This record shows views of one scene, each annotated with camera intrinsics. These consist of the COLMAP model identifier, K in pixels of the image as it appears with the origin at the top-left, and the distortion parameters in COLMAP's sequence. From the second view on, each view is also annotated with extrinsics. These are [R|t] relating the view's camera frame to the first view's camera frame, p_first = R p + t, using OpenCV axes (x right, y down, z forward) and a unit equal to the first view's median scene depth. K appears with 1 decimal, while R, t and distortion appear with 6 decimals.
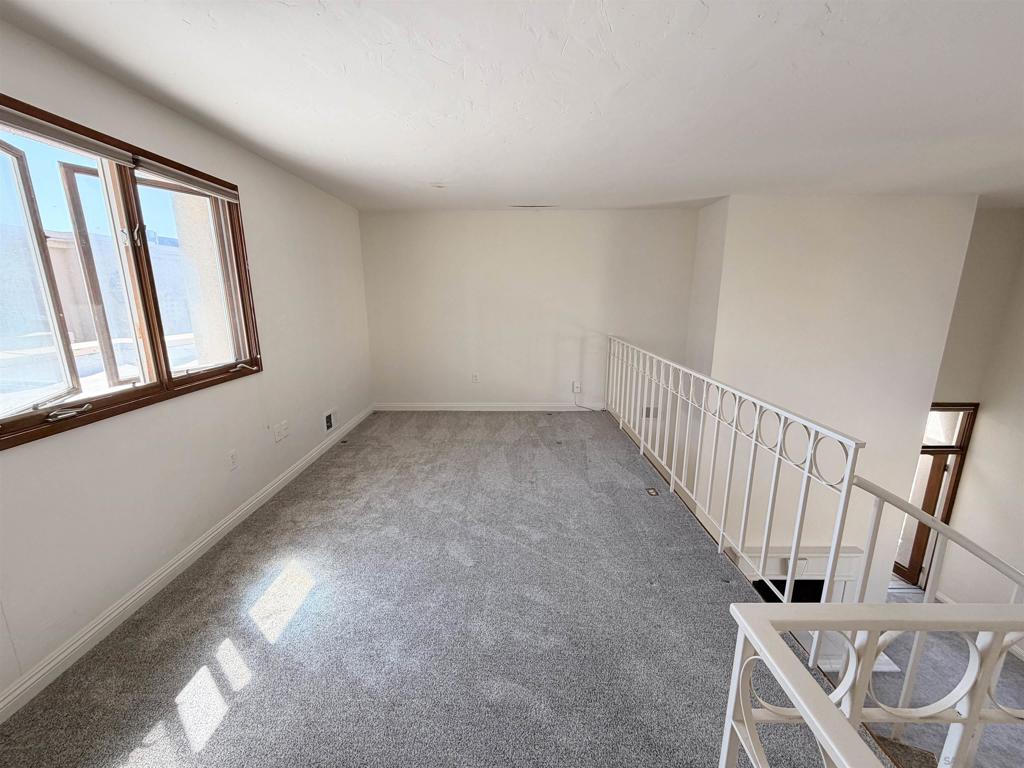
lens RADIAL K [[412.5, 0, 505.9], [0, 412.5, 383.7], [0, 0, 1]] dist [0.000747, 0.002627]
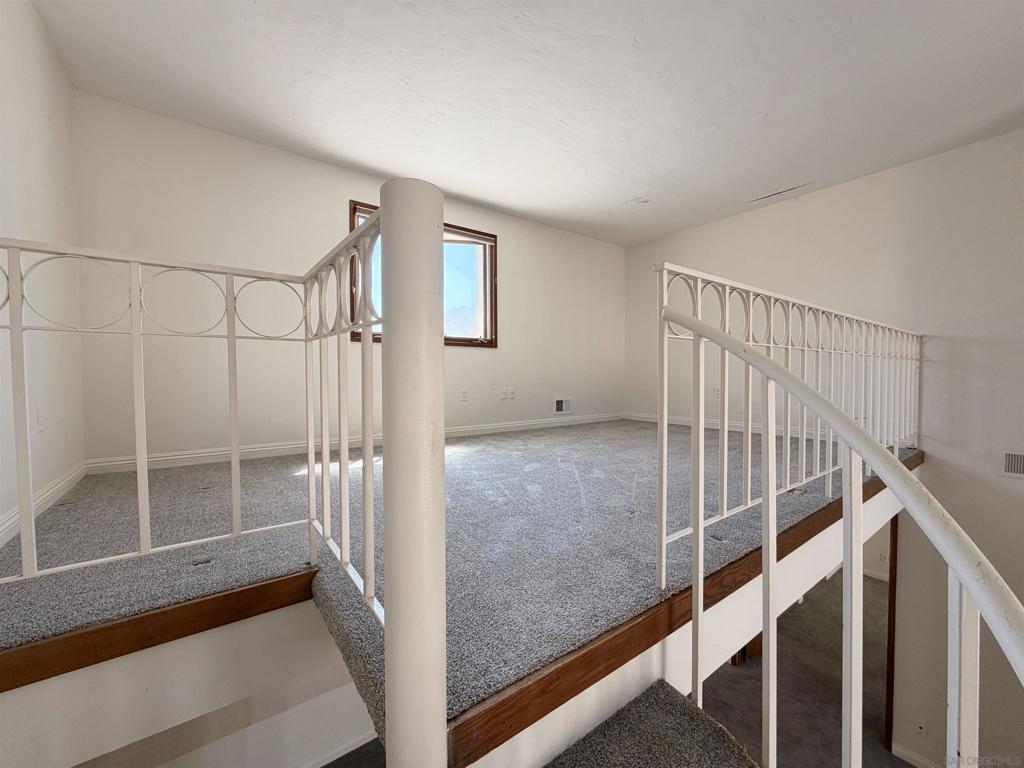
lens RADIAL K [[412.5, 0, 505.9], [0, 412.5, 383.7], [0, 0, 1]] dist [0.000747, 0.002627]
pose [[0.600299, 0.022546, -0.799458, 0.721342], [-0.172744, 0.979663, -0.102083, 0.274362], [0.780897, 0.199381, 0.591985, 0.157838]]
